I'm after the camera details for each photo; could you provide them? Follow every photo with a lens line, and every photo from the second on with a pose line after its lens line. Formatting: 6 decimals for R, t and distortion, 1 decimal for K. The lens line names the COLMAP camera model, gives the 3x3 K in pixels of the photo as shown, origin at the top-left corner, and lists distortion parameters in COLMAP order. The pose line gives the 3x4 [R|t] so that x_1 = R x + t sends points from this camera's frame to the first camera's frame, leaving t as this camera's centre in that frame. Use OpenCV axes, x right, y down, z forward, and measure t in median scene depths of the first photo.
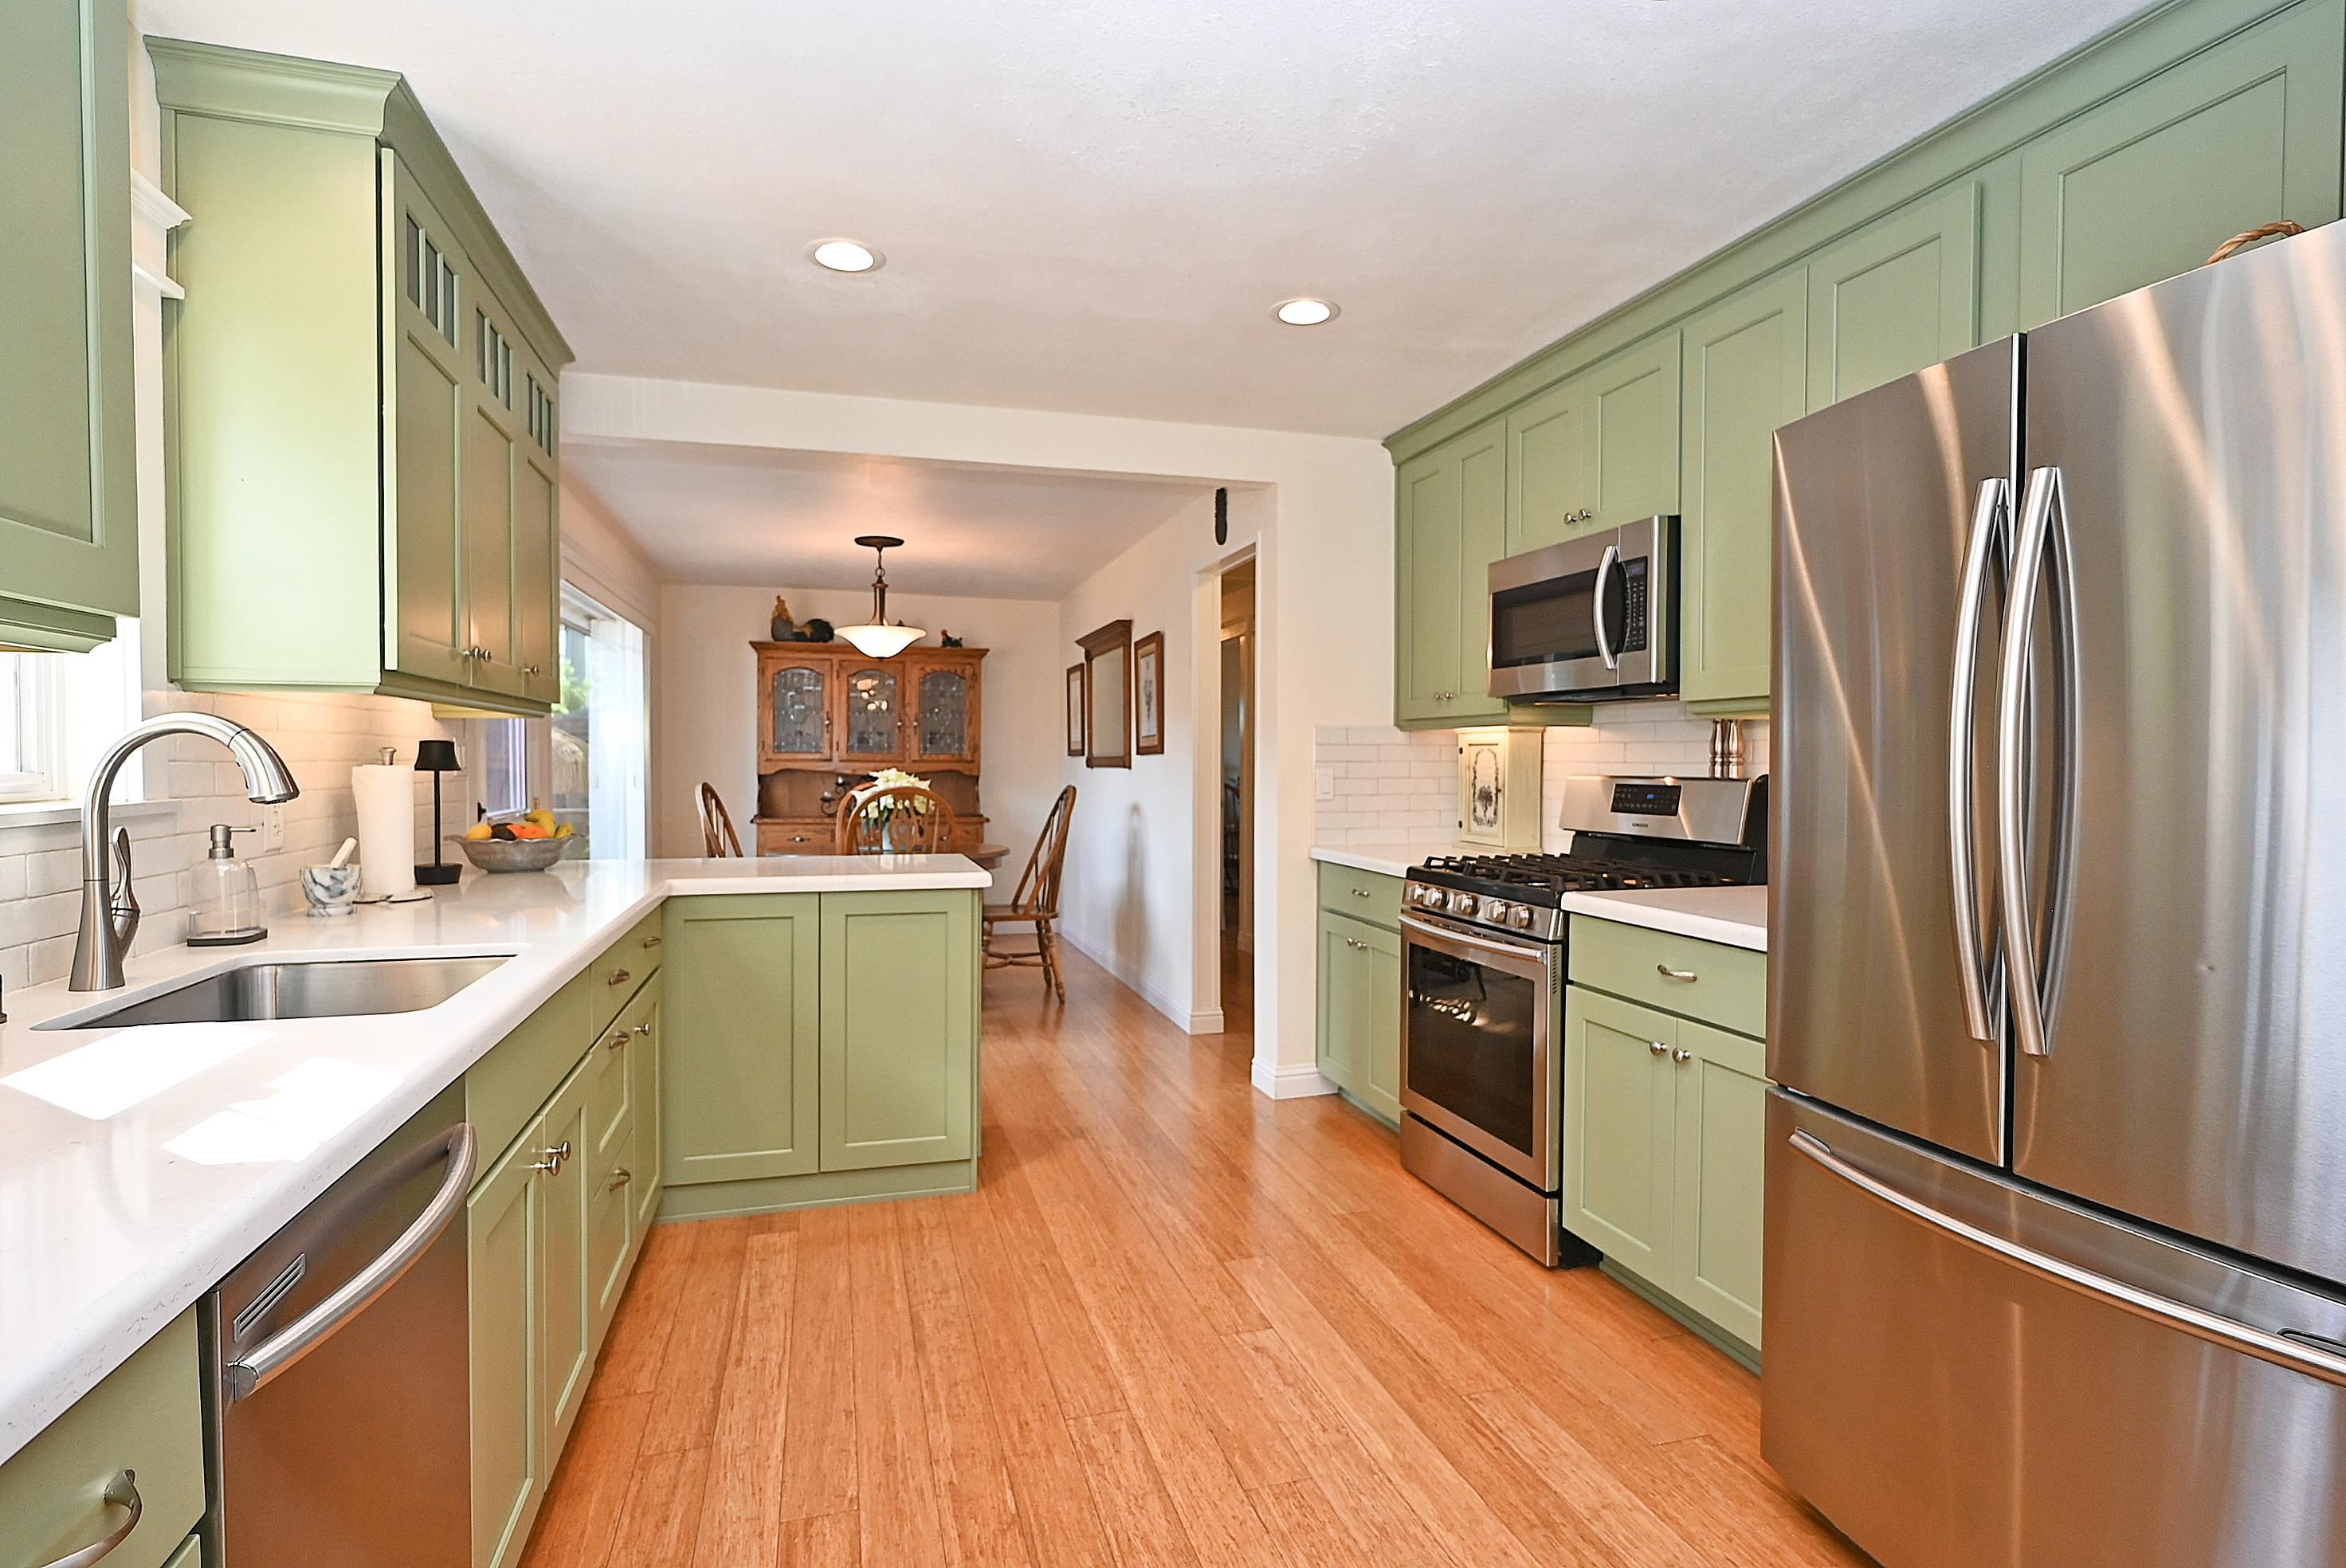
lens RADIAL K [[1178.2, 0, 1173.0], [0, 1178.2, 784.0], [0, 0, 1]] dist [0.000026, 0.000479]
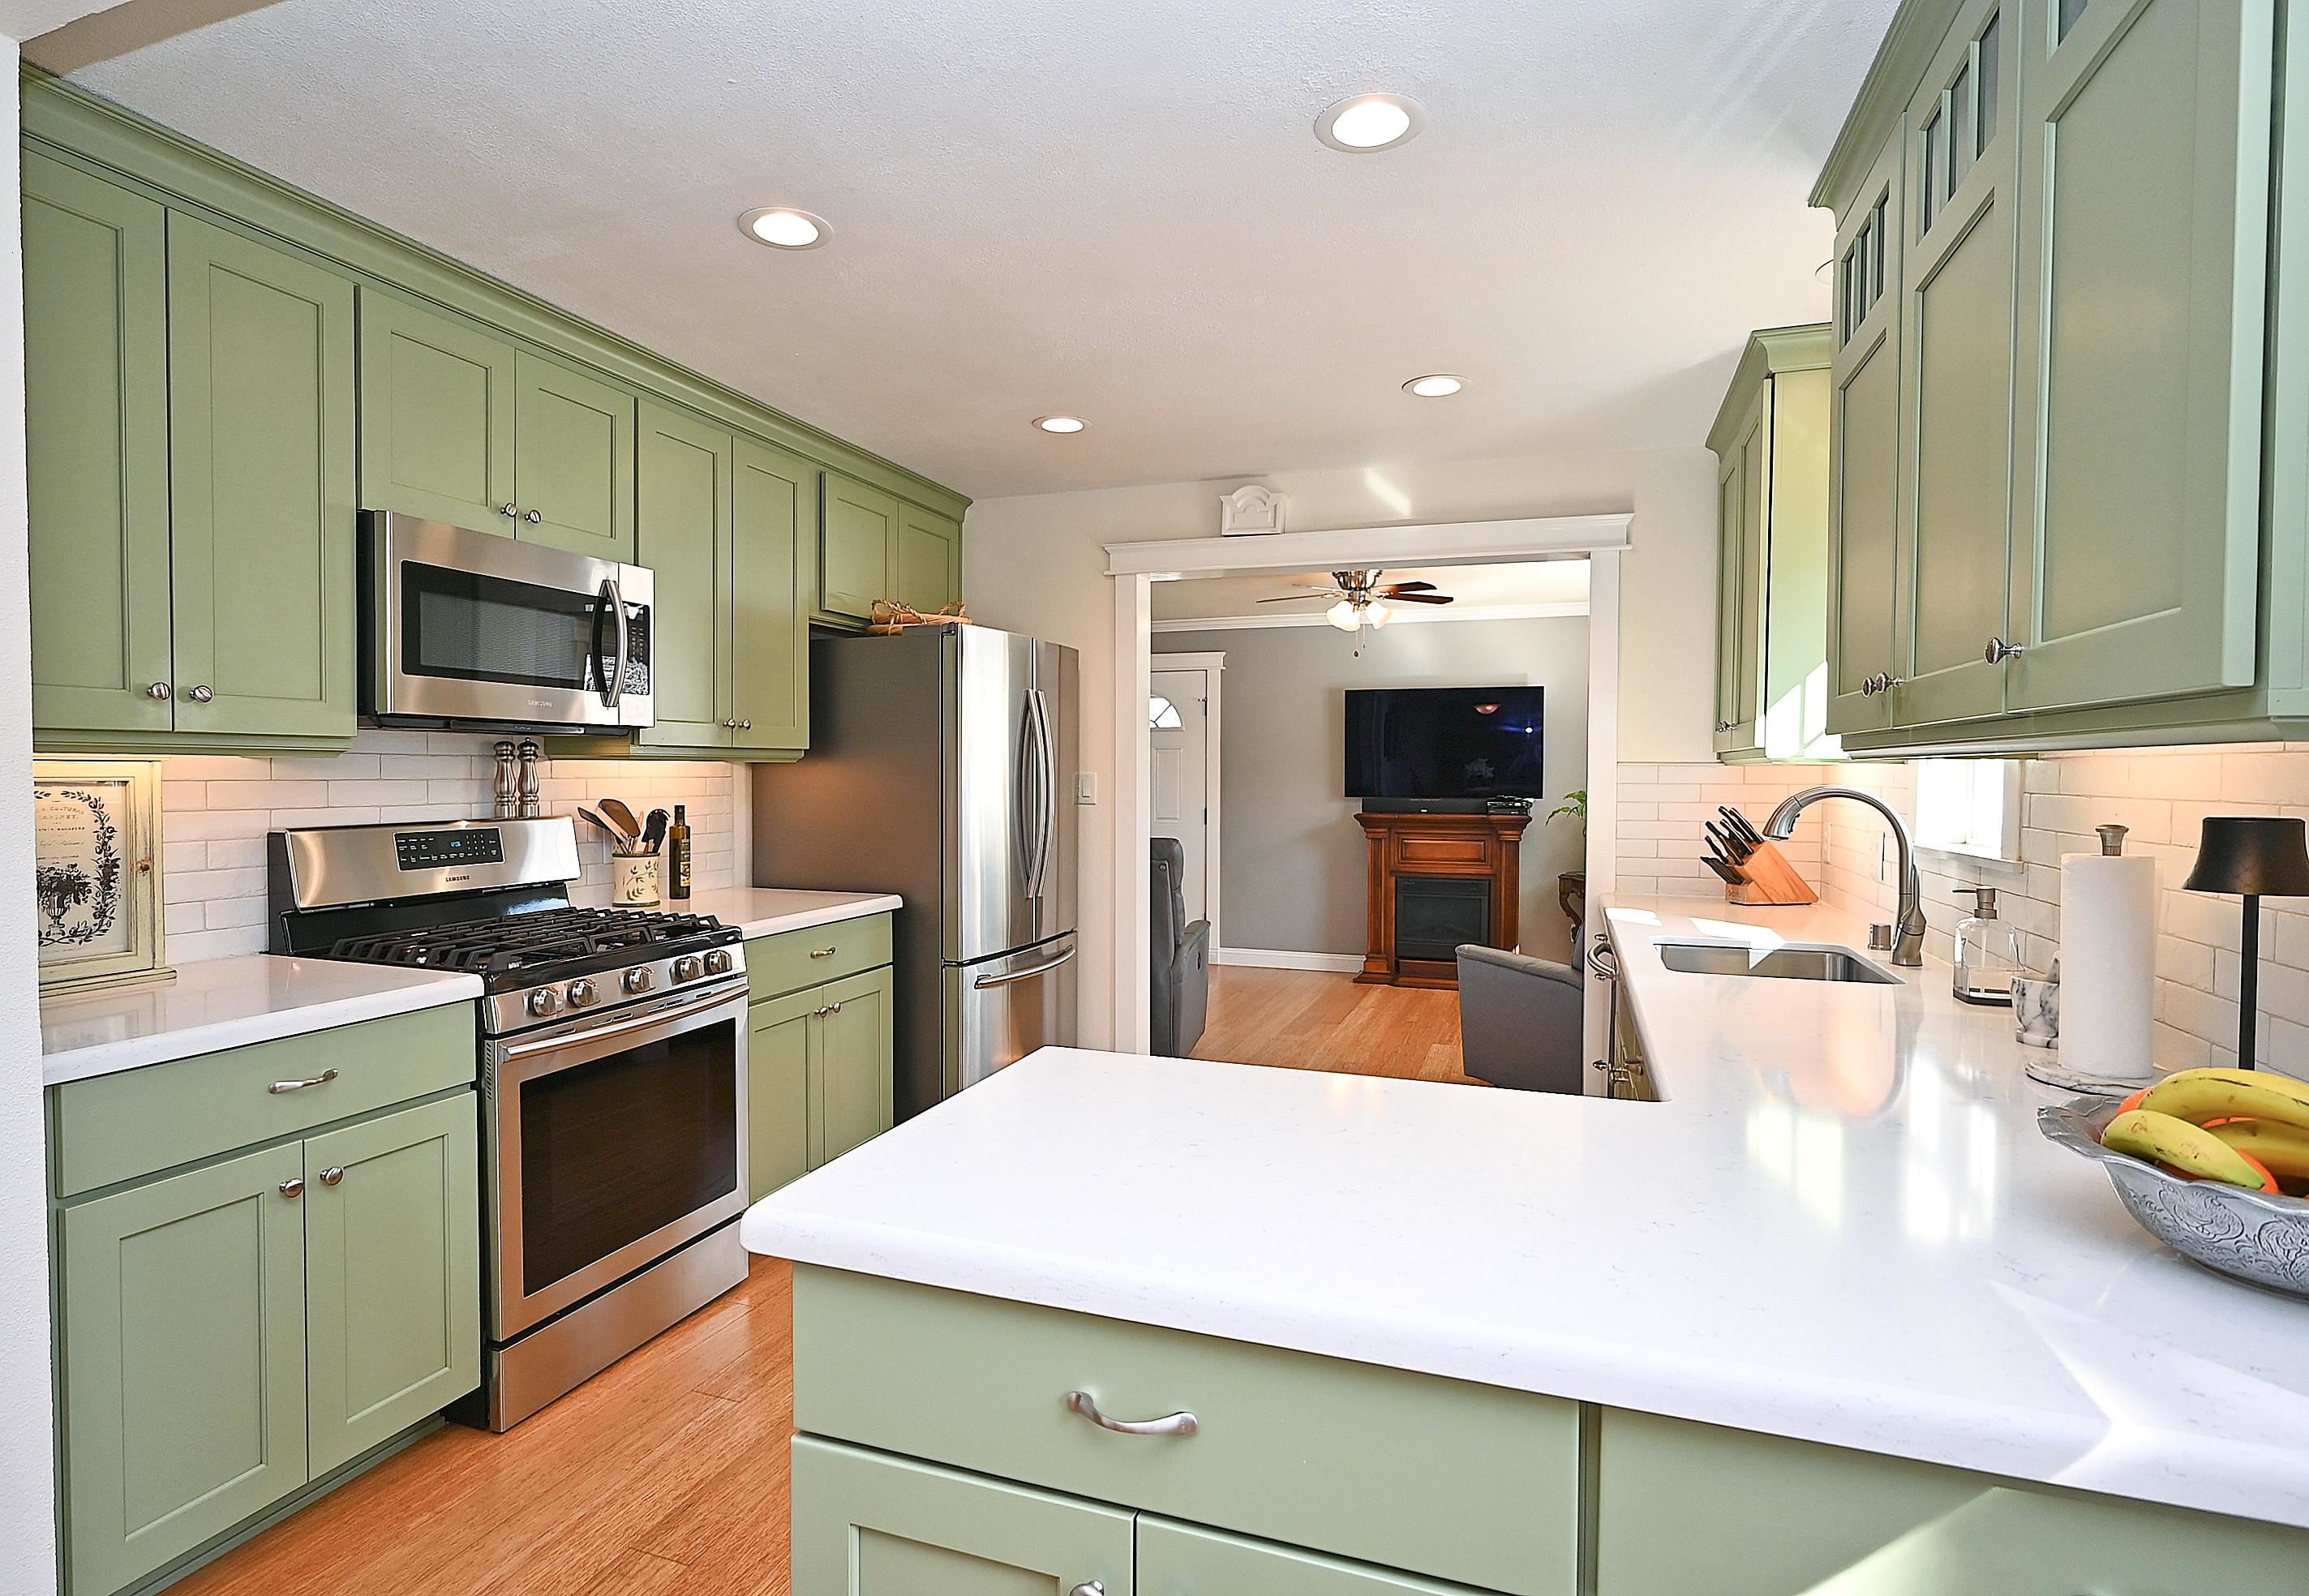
lens RADIAL K [[1182.5, 0, 1113.7], [0, 1182.5, 798.8], [0, 0, 1]] dist [-0.002469, 0.000244]
pose [[-0.798944, -0.022734, 0.600976, -0.534755], [0.004702, 0.999019, 0.044042, -0.063071], [-0.601388, 0.038013, -0.798053, 1.513397]]
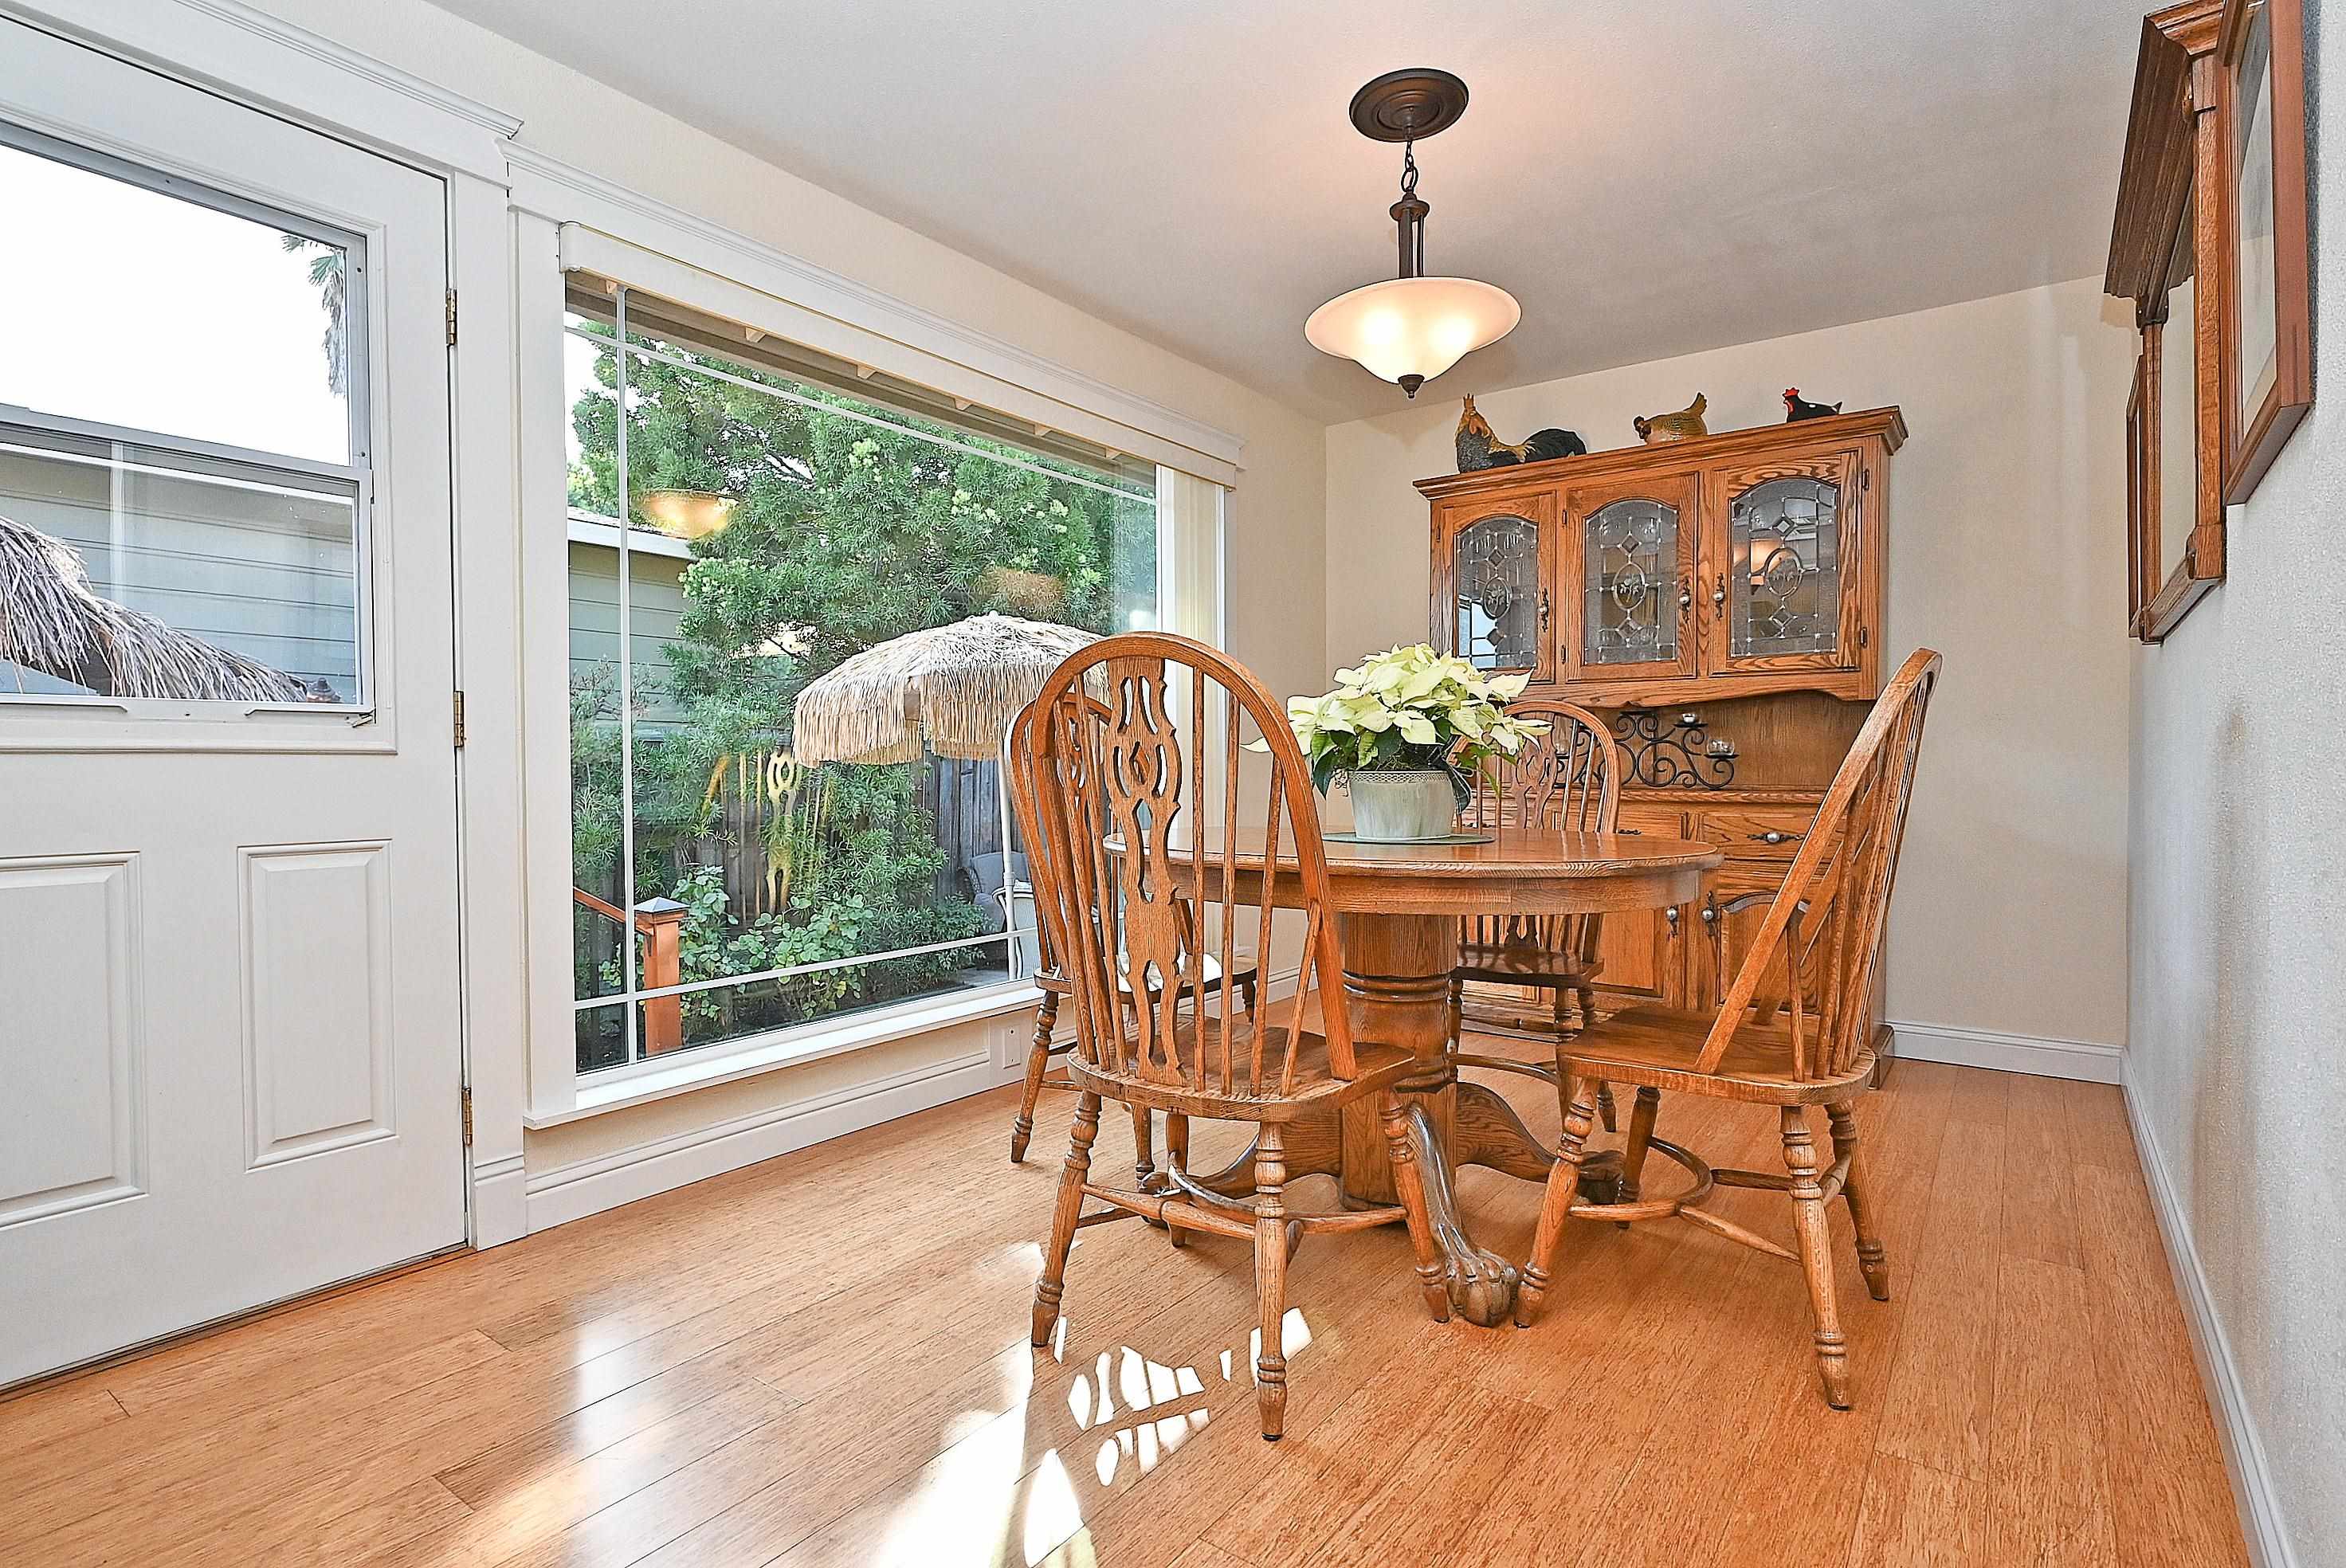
lens RADIAL K [[1158.9, 0, 1173.0], [0, 1158.9, 784.0], [0, 0, 1]] dist [-0.001972, 0.000538]
pose [[0.607014, 0.005617, -0.794671, 0.055955], [-0.011425, 0.999933, -0.001659, 0.073438], [0.794609, 0.010086, 0.607038, 1.369198]]
